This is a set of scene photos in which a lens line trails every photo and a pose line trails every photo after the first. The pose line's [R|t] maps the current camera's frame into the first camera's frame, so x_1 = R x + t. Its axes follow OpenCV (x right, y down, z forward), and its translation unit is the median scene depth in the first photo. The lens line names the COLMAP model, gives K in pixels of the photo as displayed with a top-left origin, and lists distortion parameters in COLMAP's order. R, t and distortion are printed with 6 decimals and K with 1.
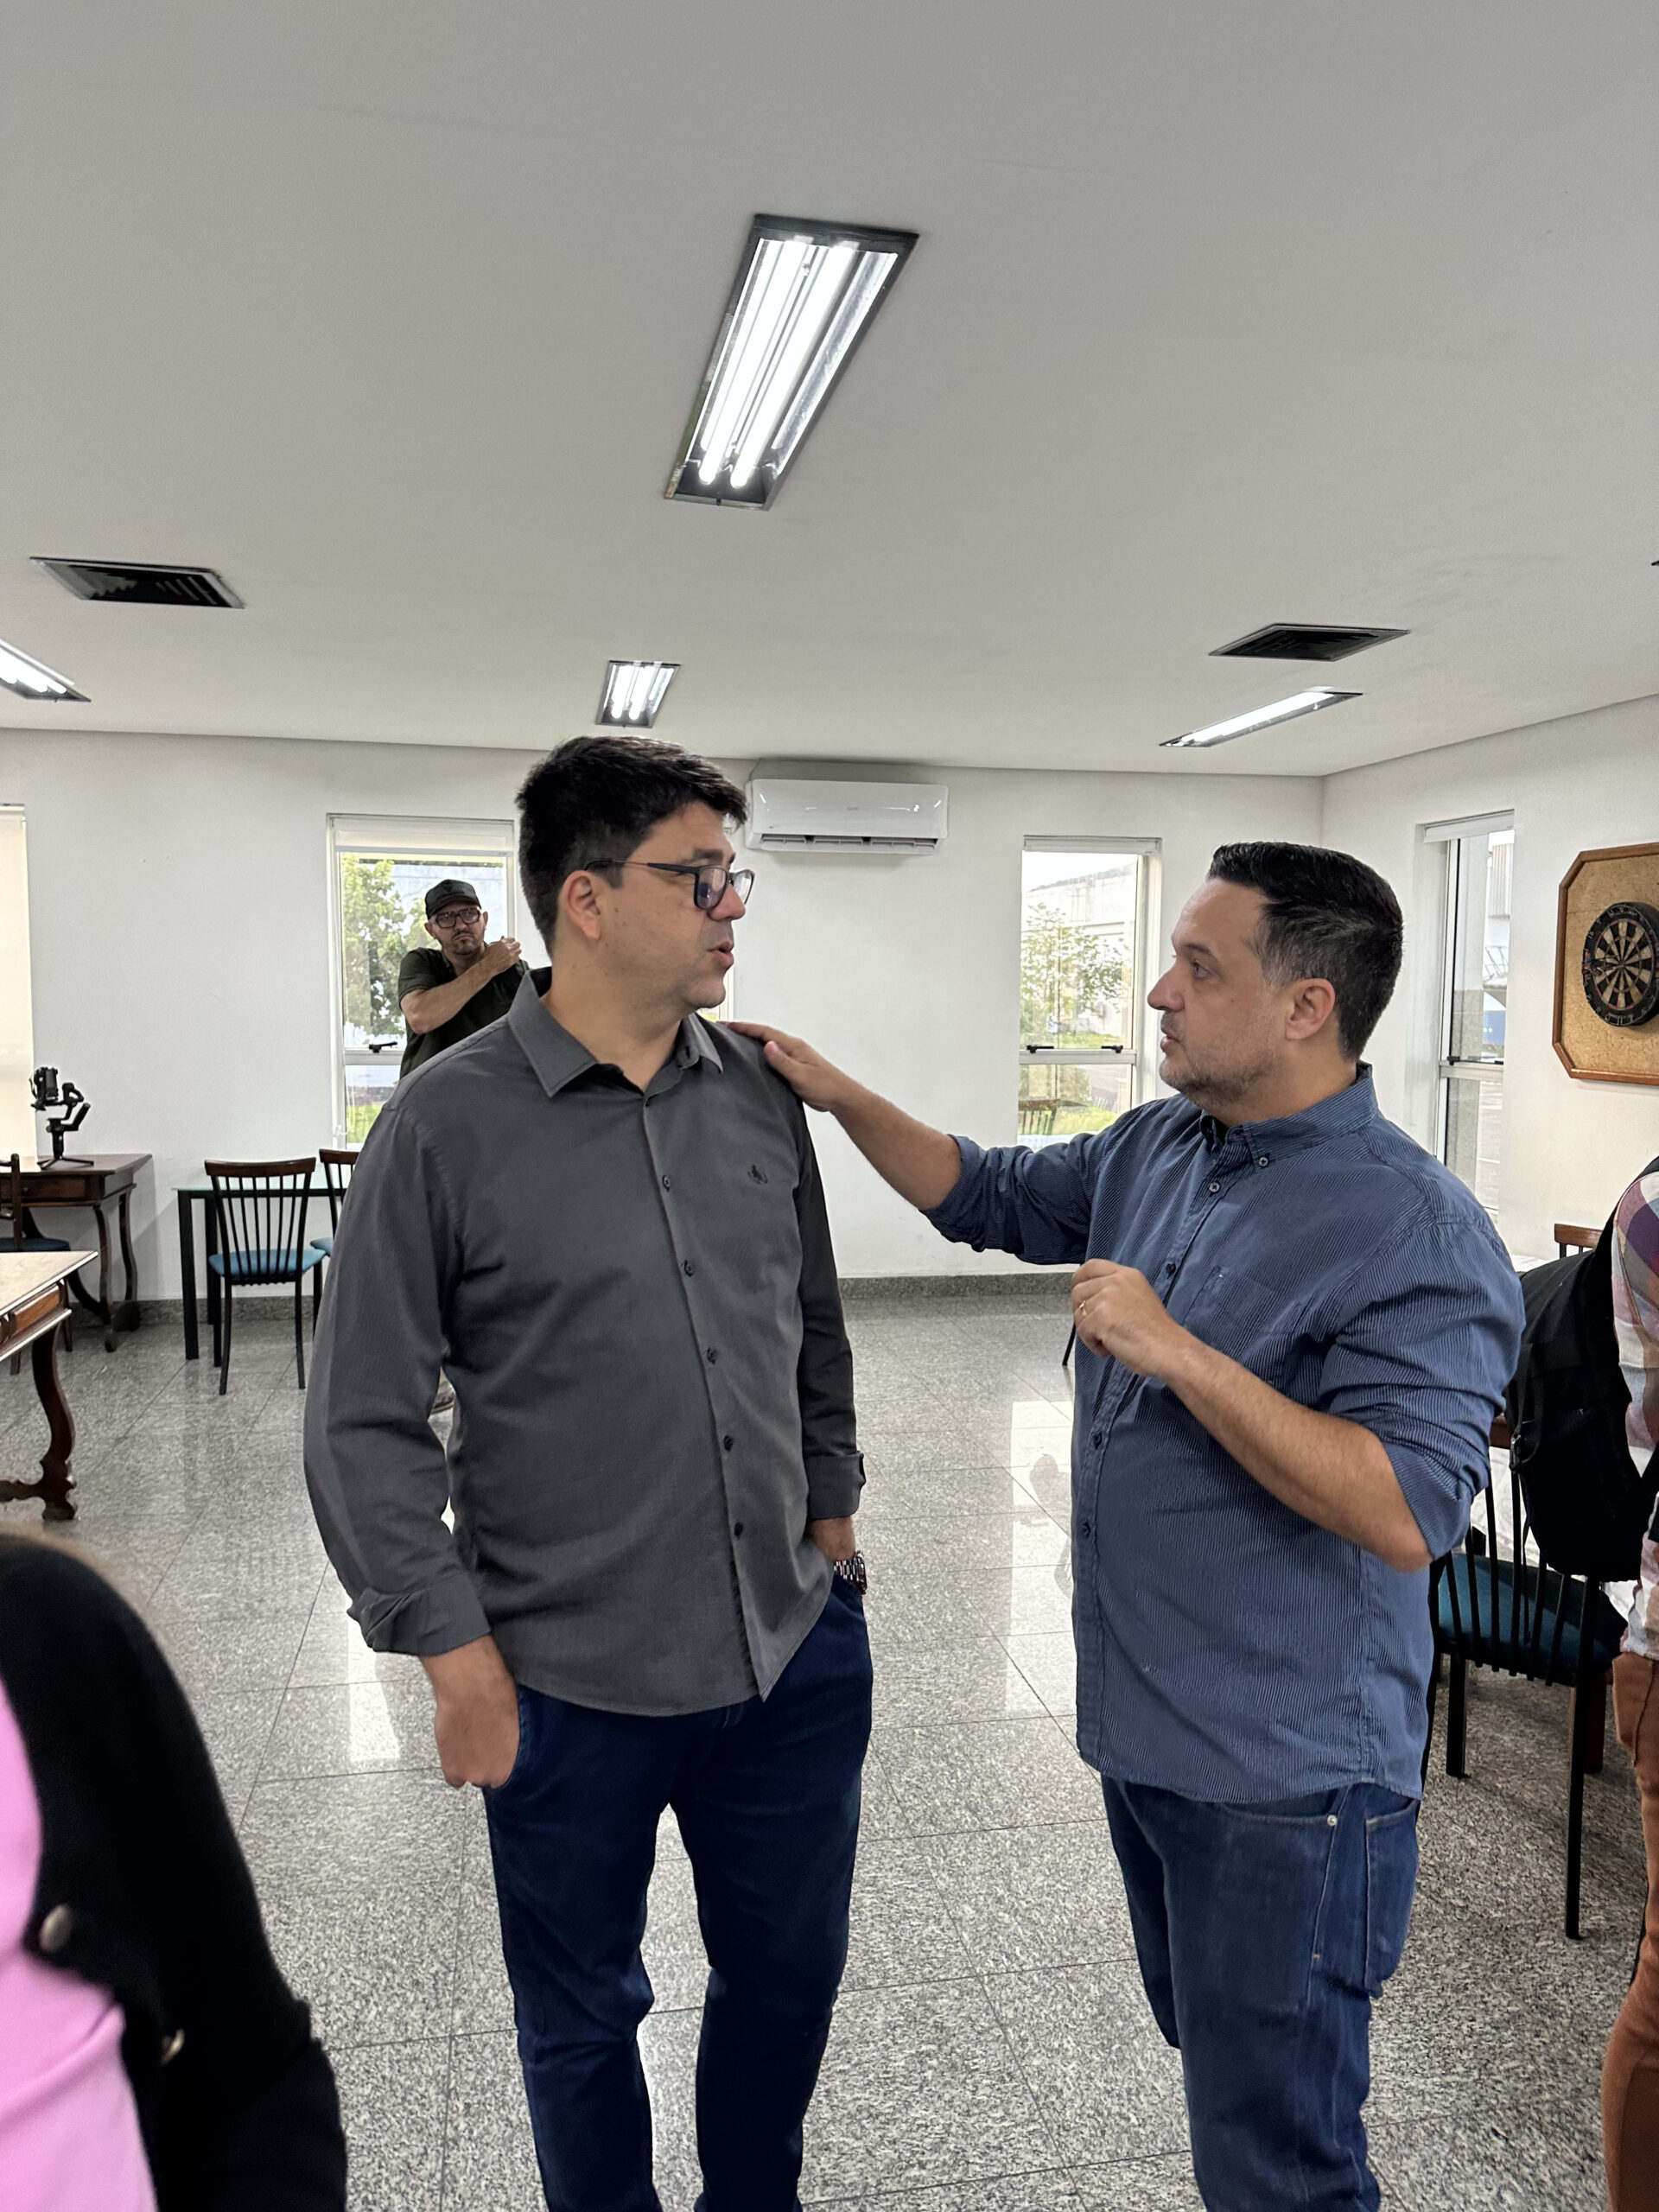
lens RADIAL K [[1549.6, 0, 827.6], [0, 1549.6, 1113.4], [0, 0, 1]] dist [0.021859, -0.026196]
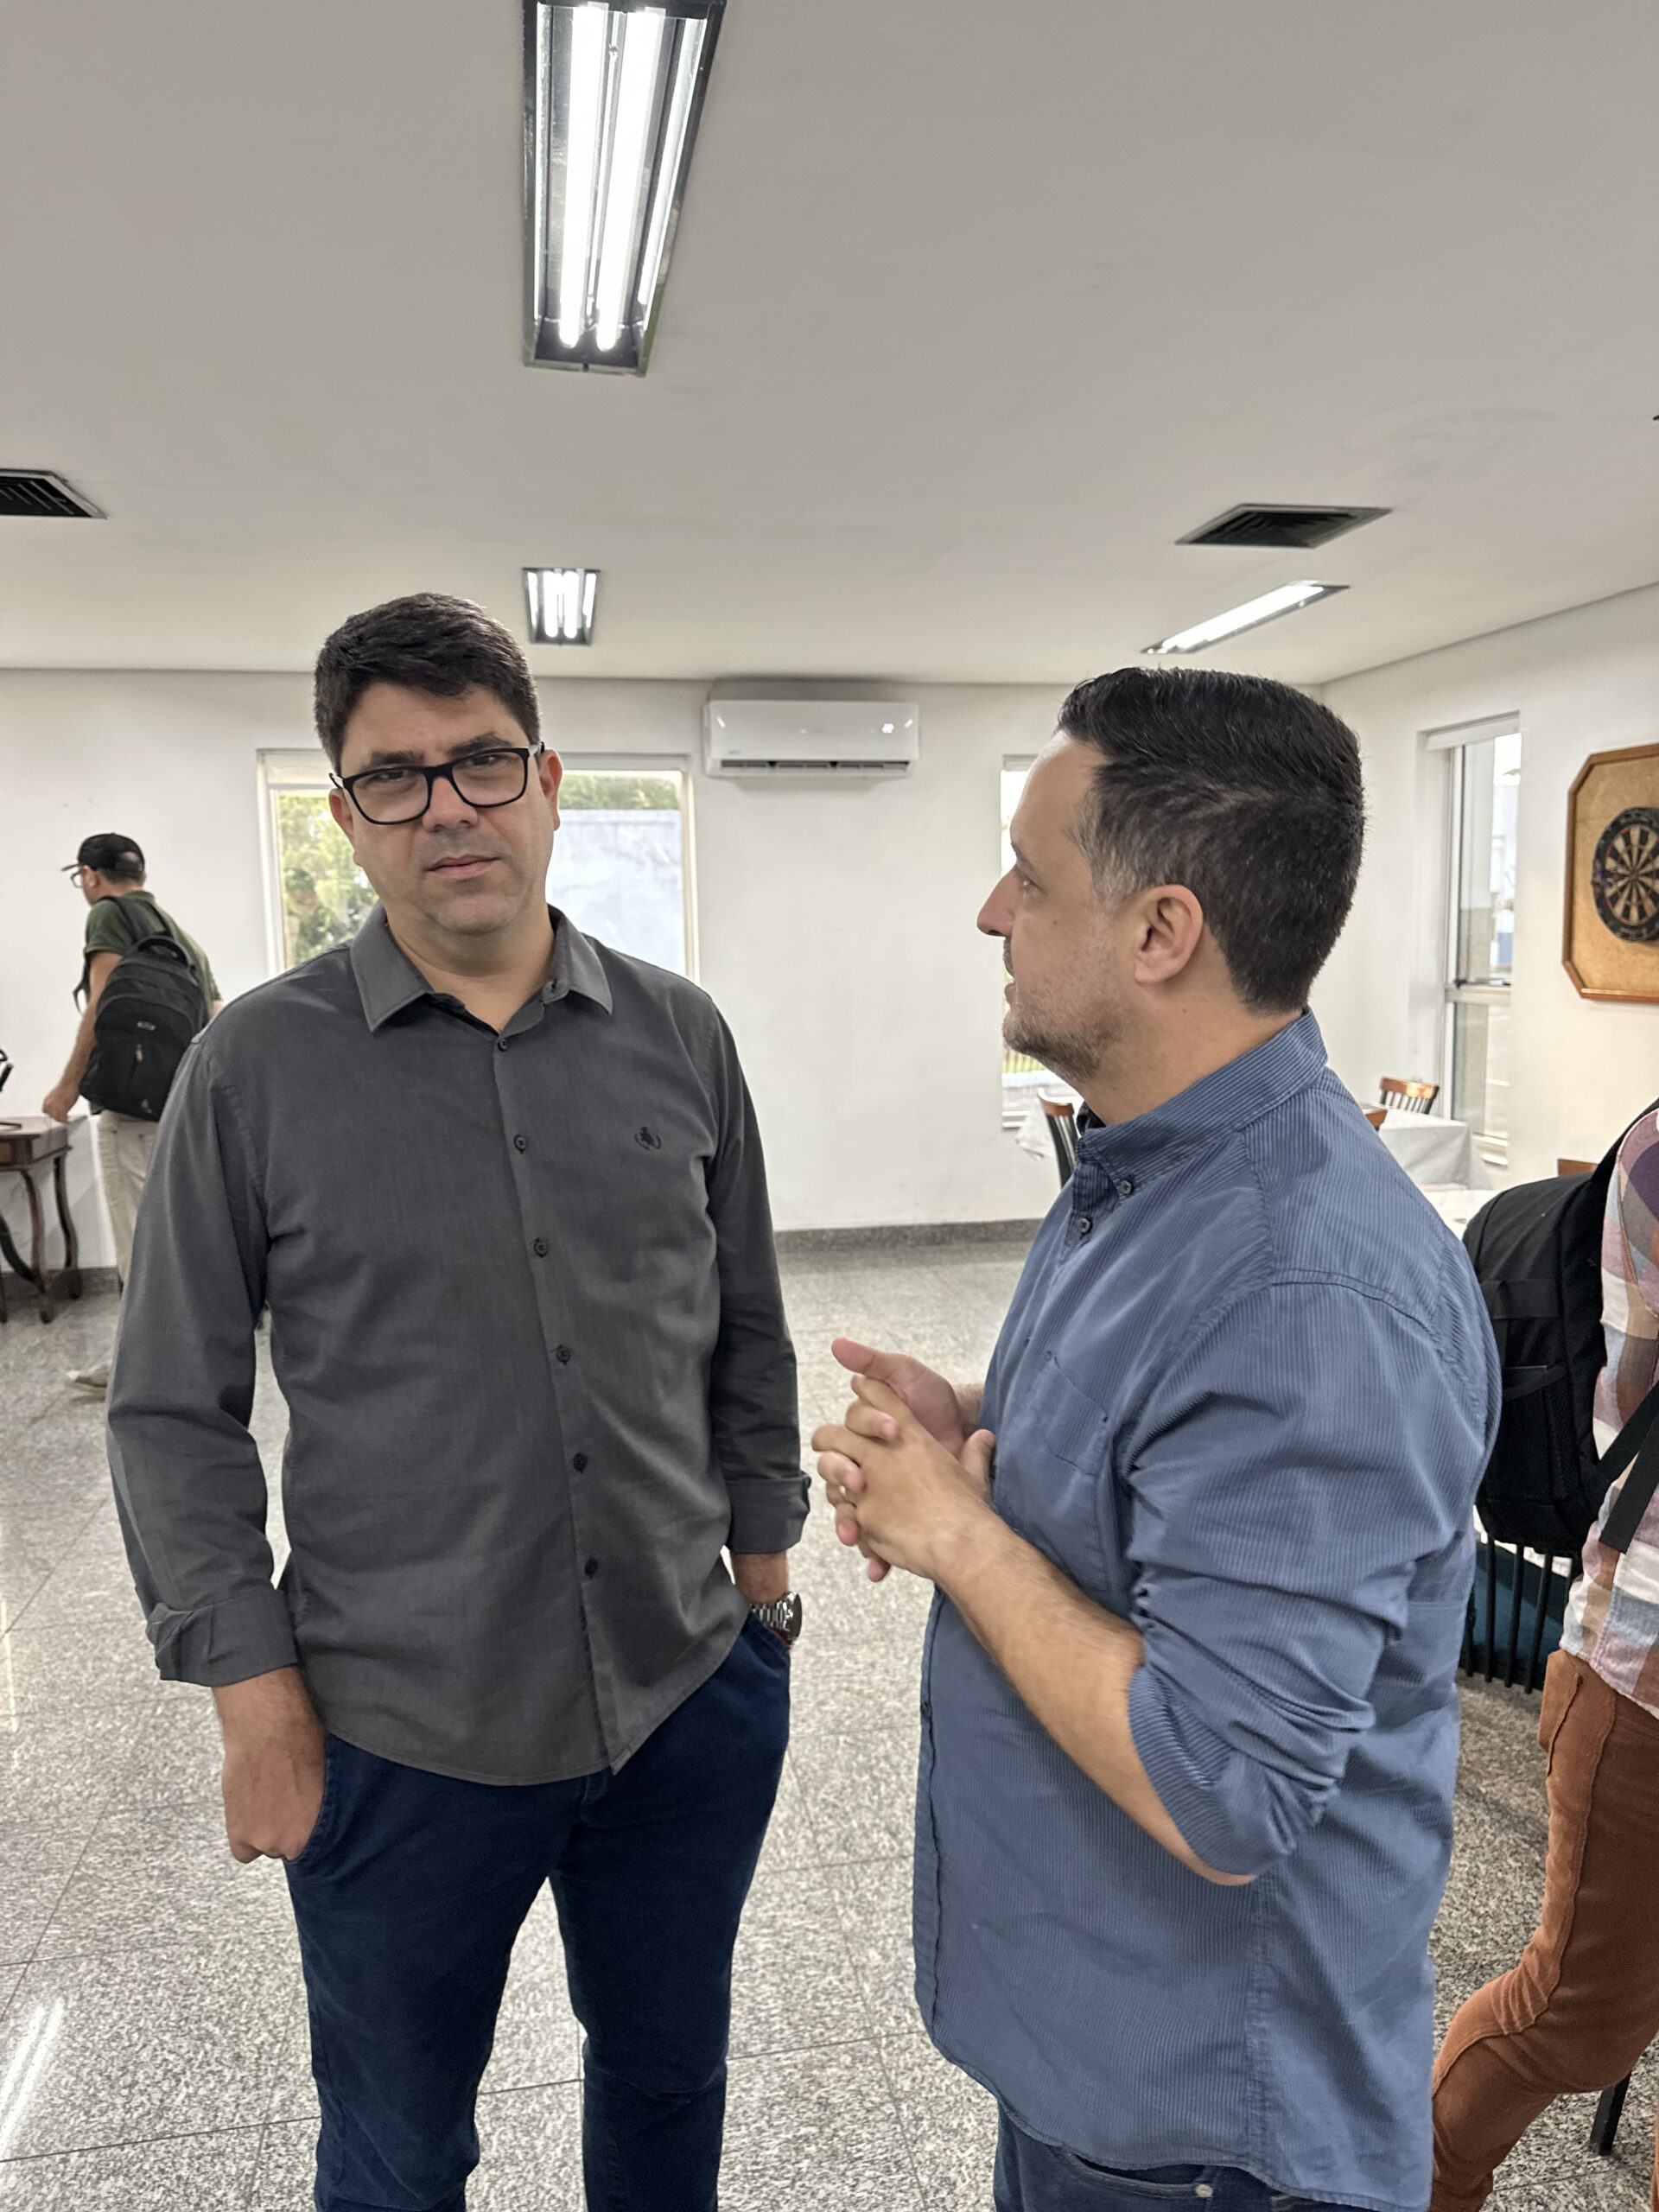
lens RADIAL K [[1549.6, 0, 844.4], [0, 1549.6, 1109.4], [0, 0, 1]] dist [0.021859, -0.026196]
pose [[0.999676, -0.022419, -0.012082, 0.078258], [0.022854, 0.999045, 0.037231, -0.003369], [0.011236, -0.037495, 0.999234, 0.106563]]
